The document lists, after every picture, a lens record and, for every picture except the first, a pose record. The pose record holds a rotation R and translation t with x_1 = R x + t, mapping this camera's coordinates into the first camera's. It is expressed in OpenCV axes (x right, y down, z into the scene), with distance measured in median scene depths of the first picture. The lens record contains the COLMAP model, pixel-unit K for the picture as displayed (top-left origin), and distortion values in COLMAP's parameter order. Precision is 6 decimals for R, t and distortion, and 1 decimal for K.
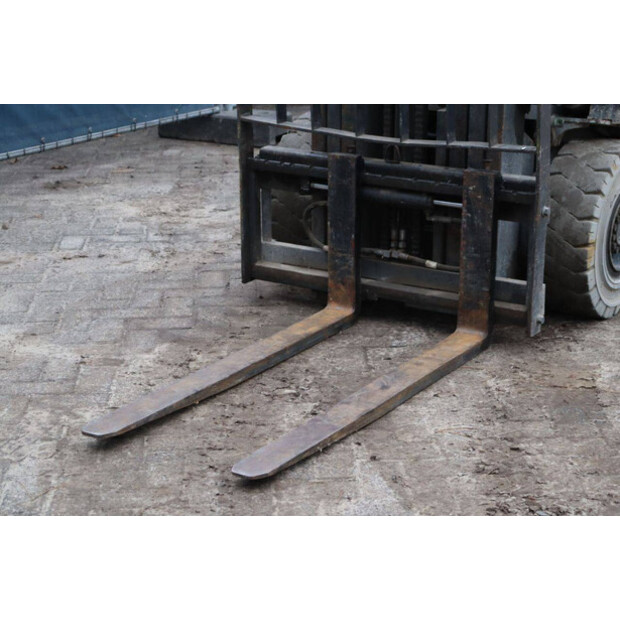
lens RADIAL K [[1455.0, 0, 305.8], [0, 1455.0, 306.6], [0, 0, 1]] dist [0.426825, 0.000000]
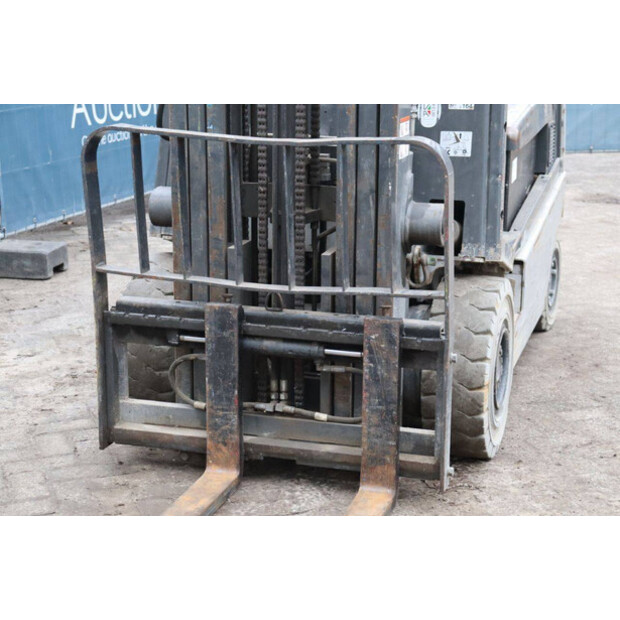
lens RADIAL K [[1265.3, 0, 313.4], [0, 1265.3, 311.2], [0, 0, 1]] dist [0.311577, 0.000000]
pose [[0.964089, -0.056946, 0.259404, -0.123886], [0.071181, 0.996411, -0.045808, -0.058977], [-0.255864, 0.062628, 0.964682, 0.218082]]
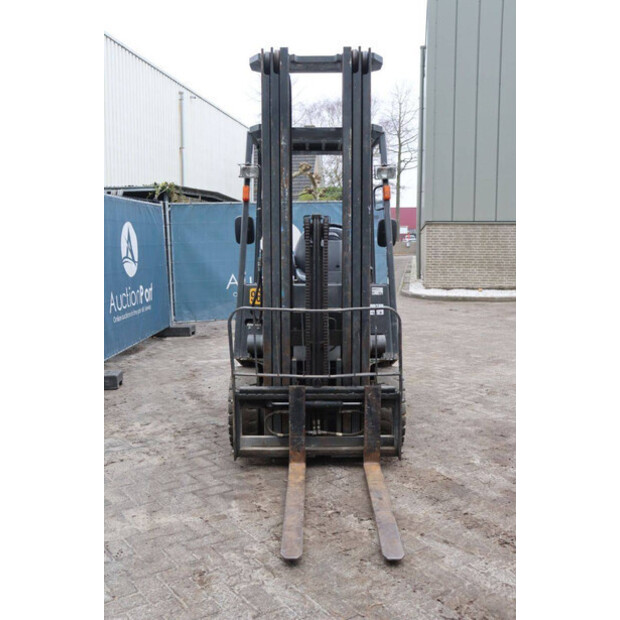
lens RADIAL K [[671.3, 0, 304.3], [0, 671.3, 310.9], [0, 0, 1]] dist [-0.027597, 0.000000]
pose [[0.846941, -0.062699, 0.527977, -0.437895], [0.161383, 0.976489, -0.142916, -0.071117], [-0.506602, 0.206248, 0.837147, 0.204978]]
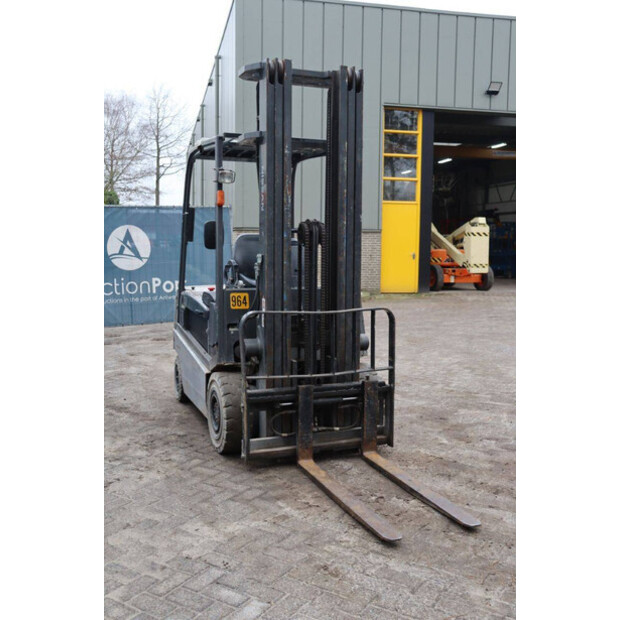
lens RADIAL K [[671.3, 0, 311.9], [0, 671.3, 309.8], [0, 0, 1]] dist [-0.027597, 0.000000]
pose [[0.575843, -0.077095, 0.813917, -0.727983], [0.234198, 0.969378, -0.073874, -0.134658], [-0.783298, 0.233157, 0.576265, 0.414640]]
